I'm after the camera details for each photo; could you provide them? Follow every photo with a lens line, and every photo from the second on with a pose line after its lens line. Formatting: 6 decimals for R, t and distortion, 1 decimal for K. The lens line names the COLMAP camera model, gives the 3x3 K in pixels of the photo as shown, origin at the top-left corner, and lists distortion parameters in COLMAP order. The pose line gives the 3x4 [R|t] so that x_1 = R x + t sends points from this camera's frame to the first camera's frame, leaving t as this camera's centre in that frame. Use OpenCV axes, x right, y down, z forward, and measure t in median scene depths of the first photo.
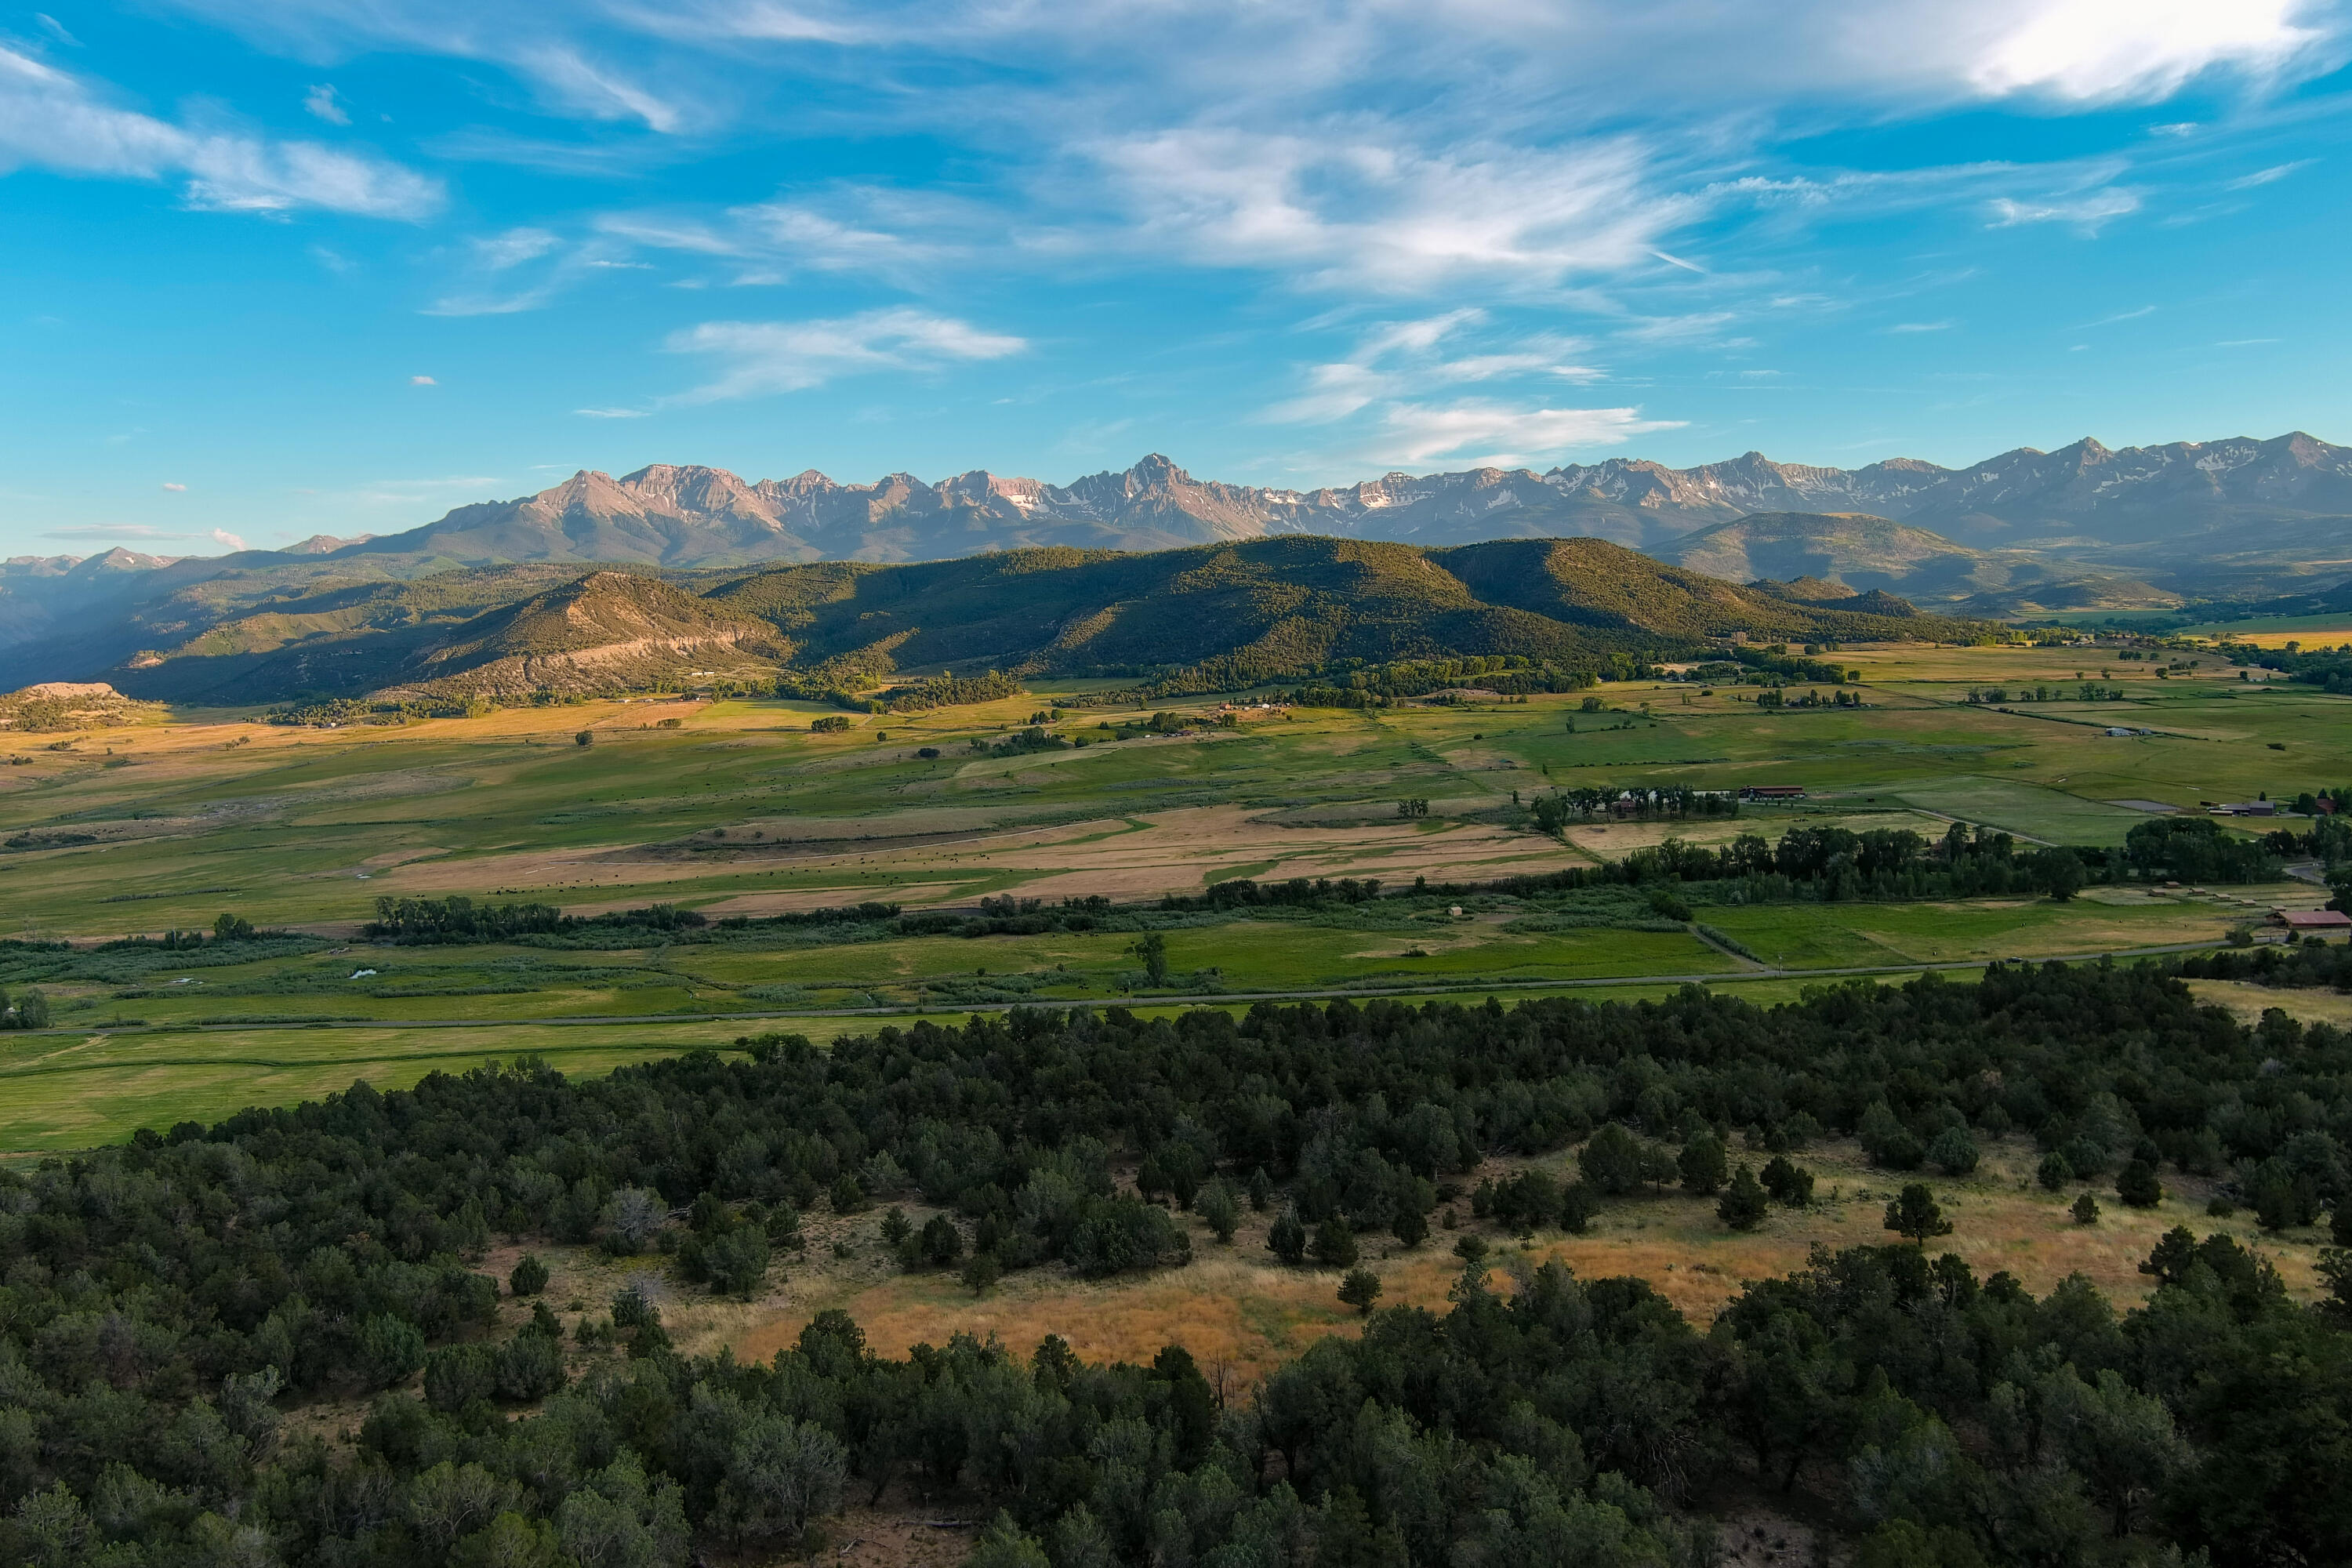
lens RADIAL K [[1798.9, 0, 1176.0], [0, 1798.9, 784.0], [0, 0, 1]] dist [0.043536, -0.079232]
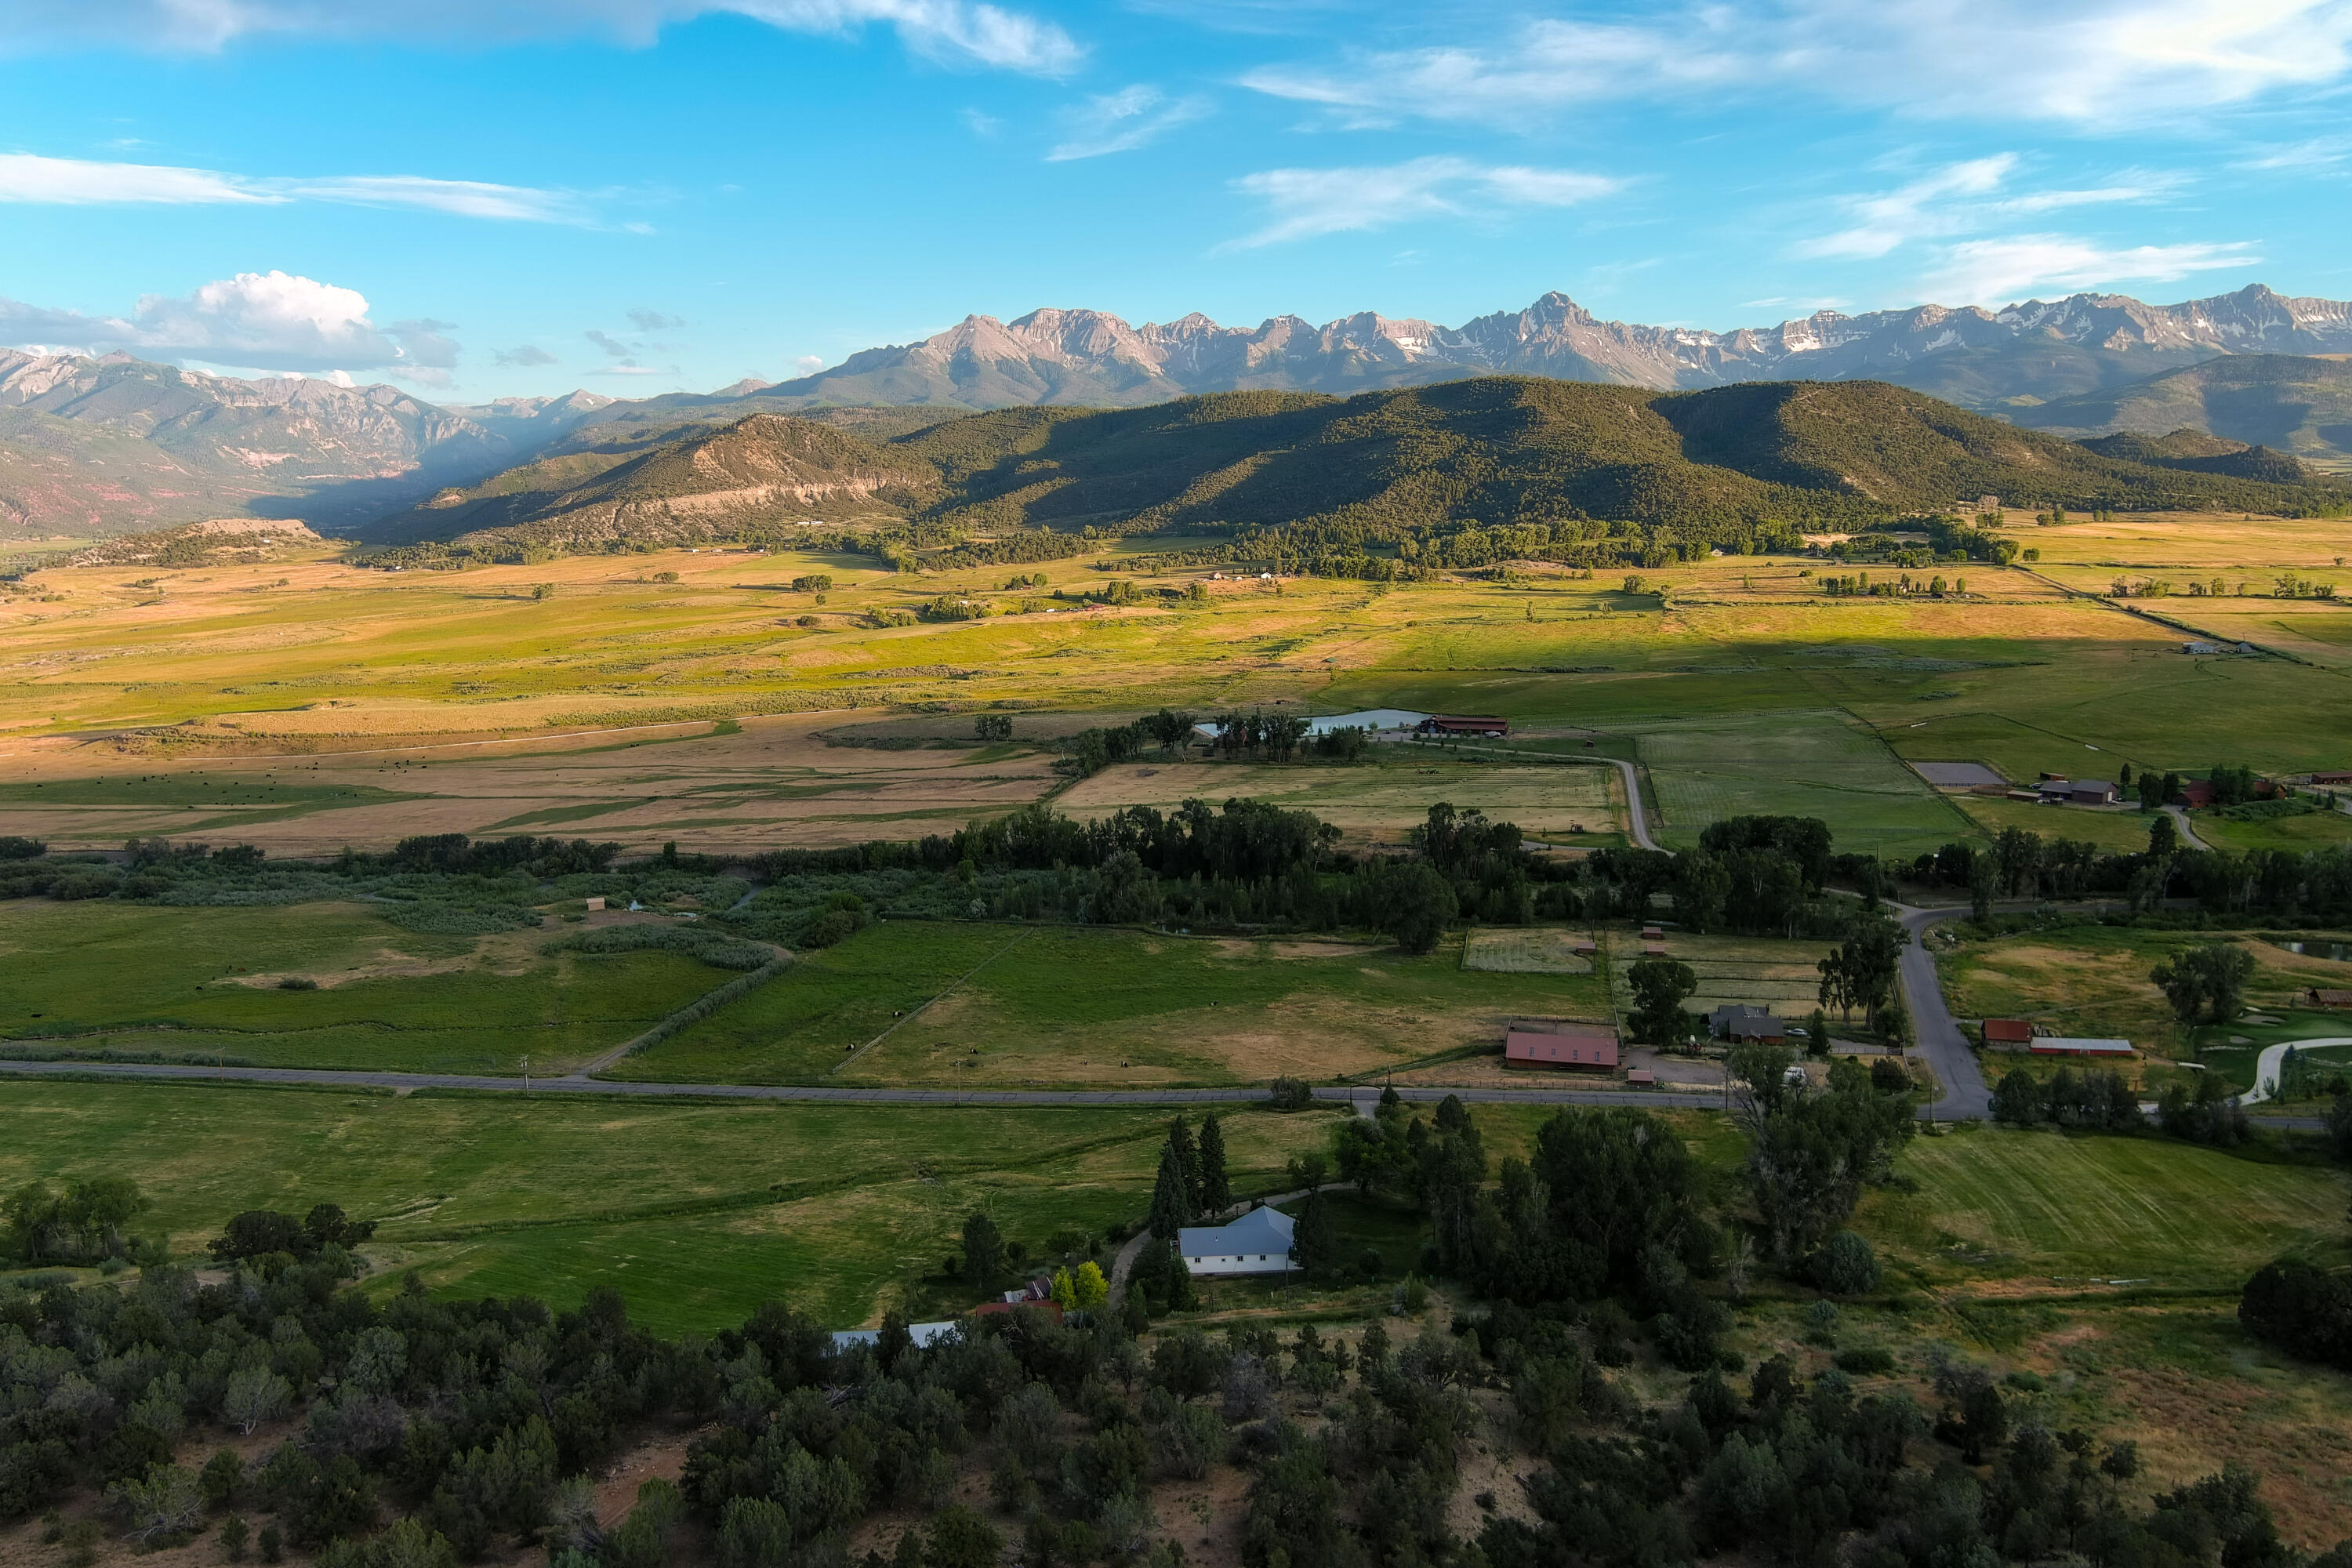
lens RADIAL K [[1814.3, 0, 1172.9], [0, 1814.3, 795.1], [0, 0, 1]] dist [0.017386, -0.013673]
pose [[0.974194, 0.052423, -0.219541, 0.118681], [-0.033143, 0.995336, 0.090598, -0.009568], [0.223266, -0.080984, 0.971388, 0.083588]]
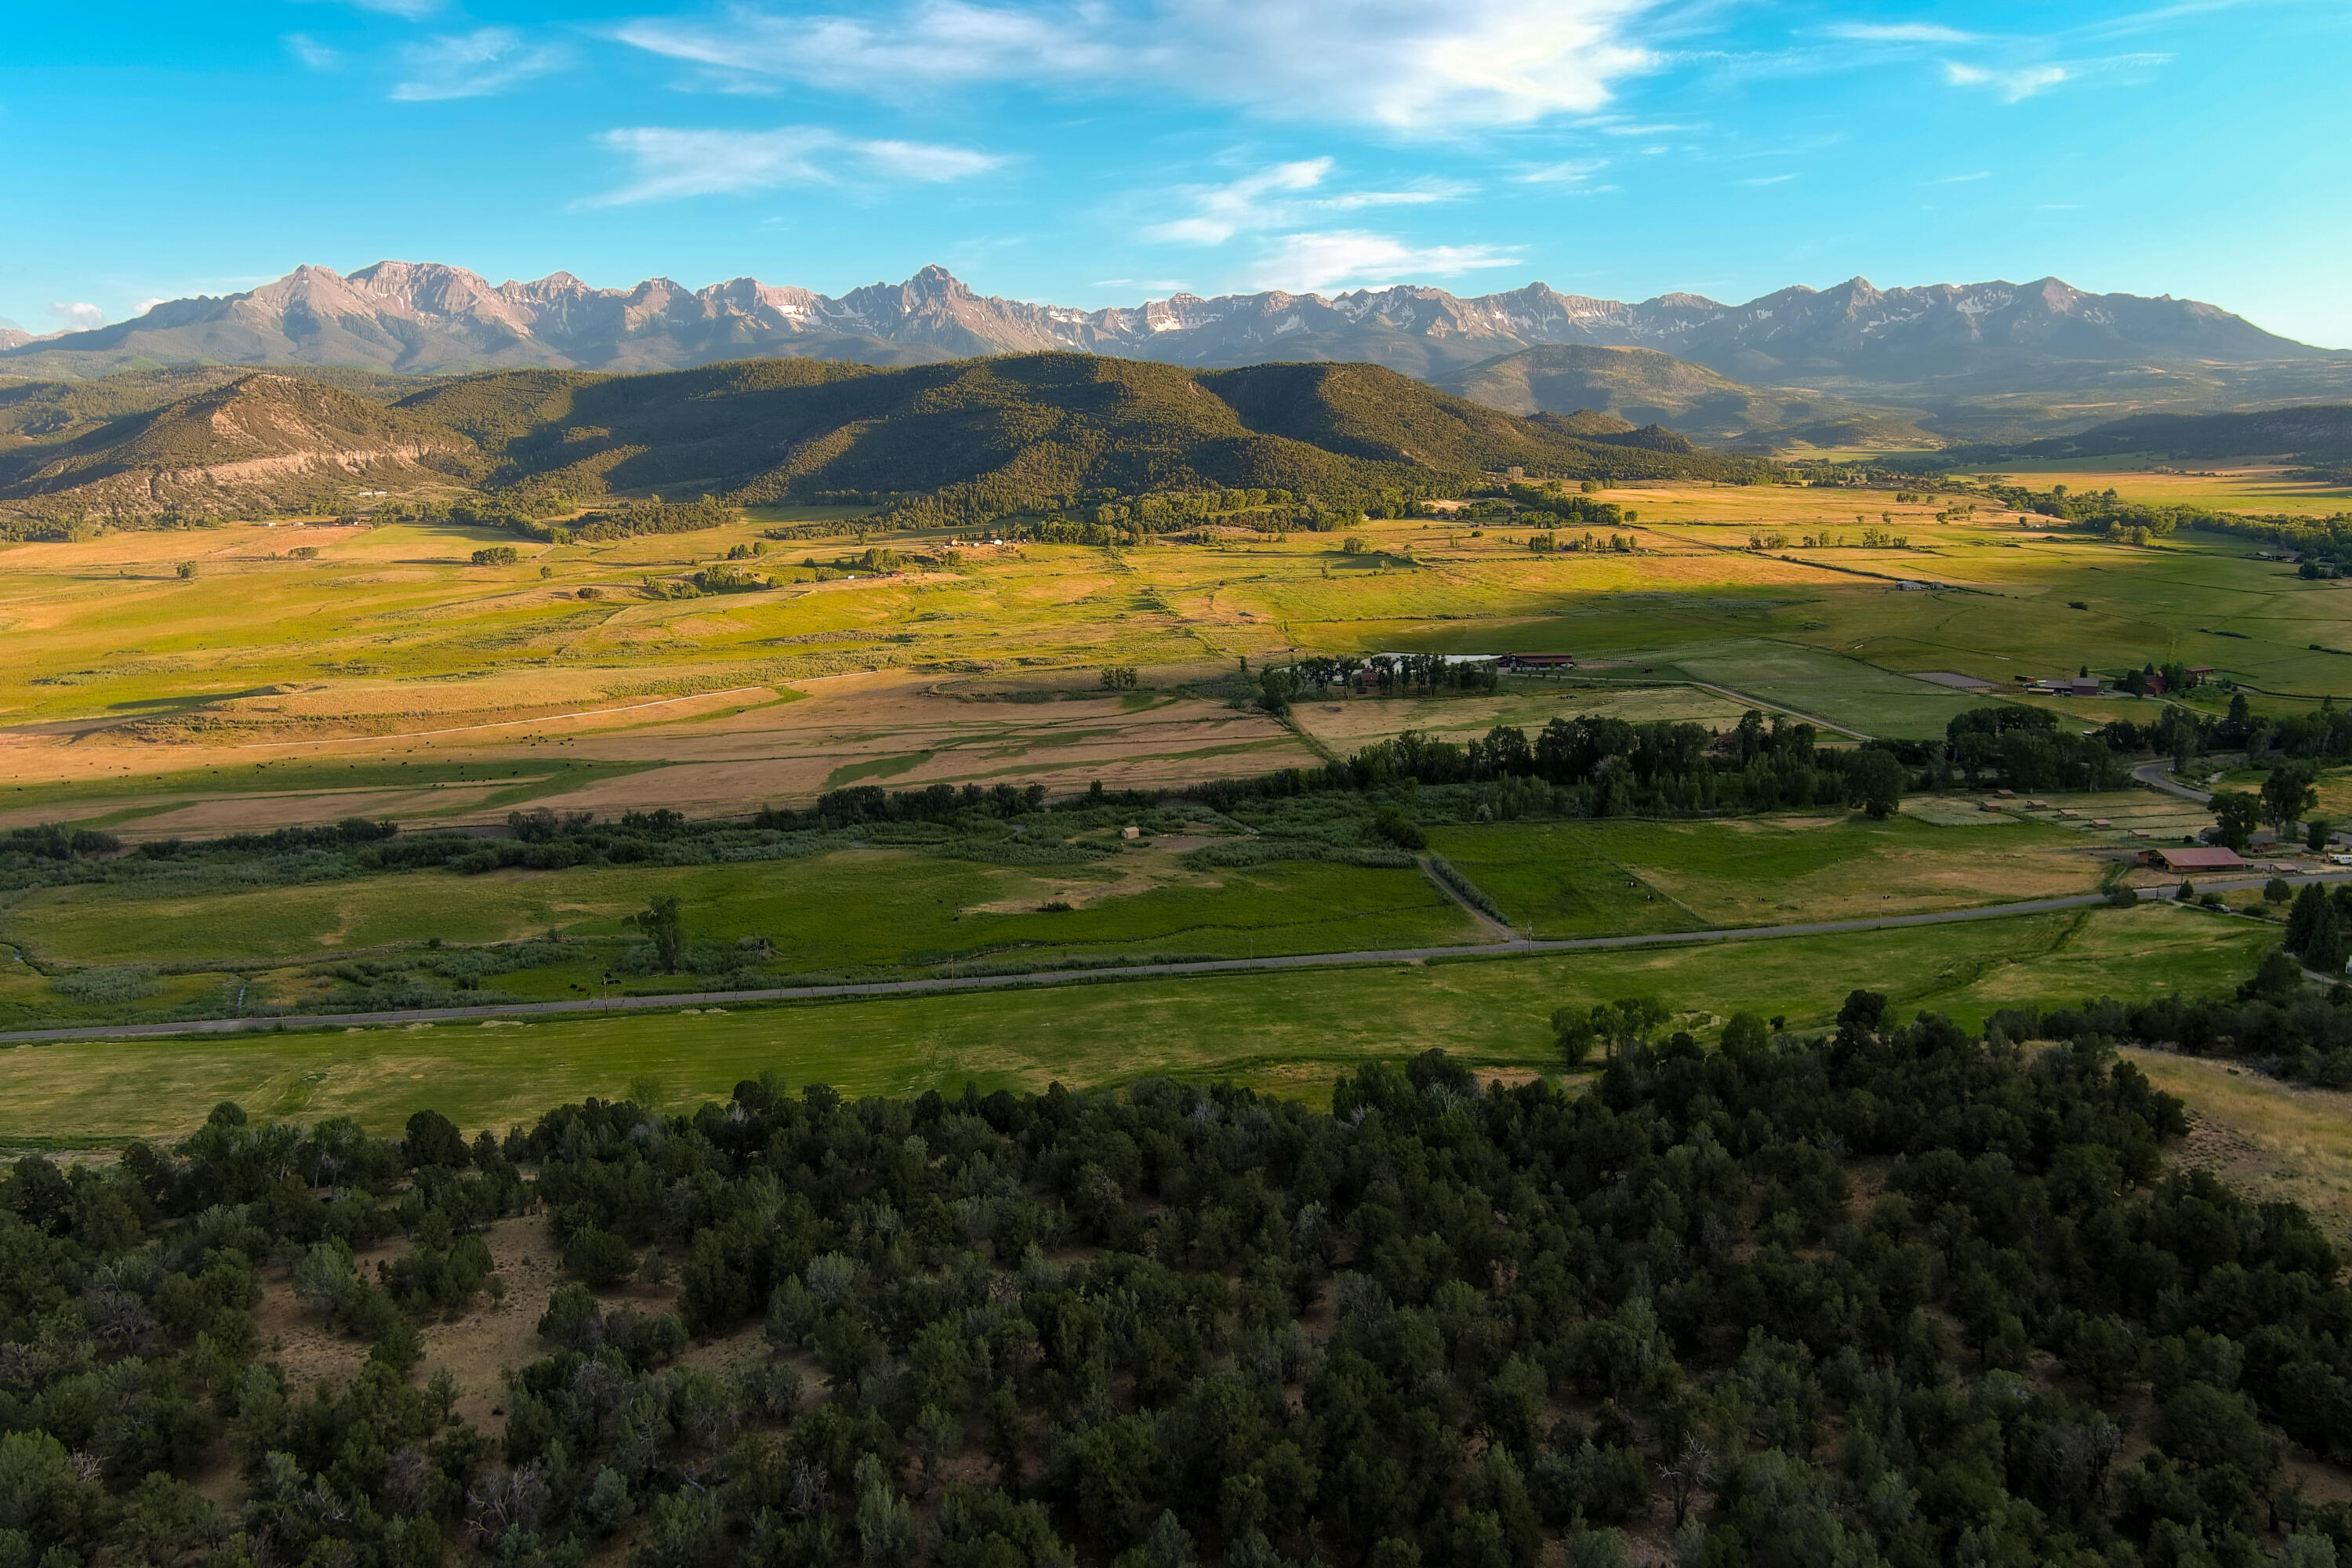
lens RADIAL K [[1810.9, 0, 1177.2], [0, 1810.9, 766.7], [0, 0, 1]] dist [0.044432, -0.075668]
pose [[0.993062, -0.002488, 0.117568, 0.018959], [-0.007485, 0.996411, 0.084314, -0.005195], [-0.117356, -0.084609, 0.989479, 0.052594]]
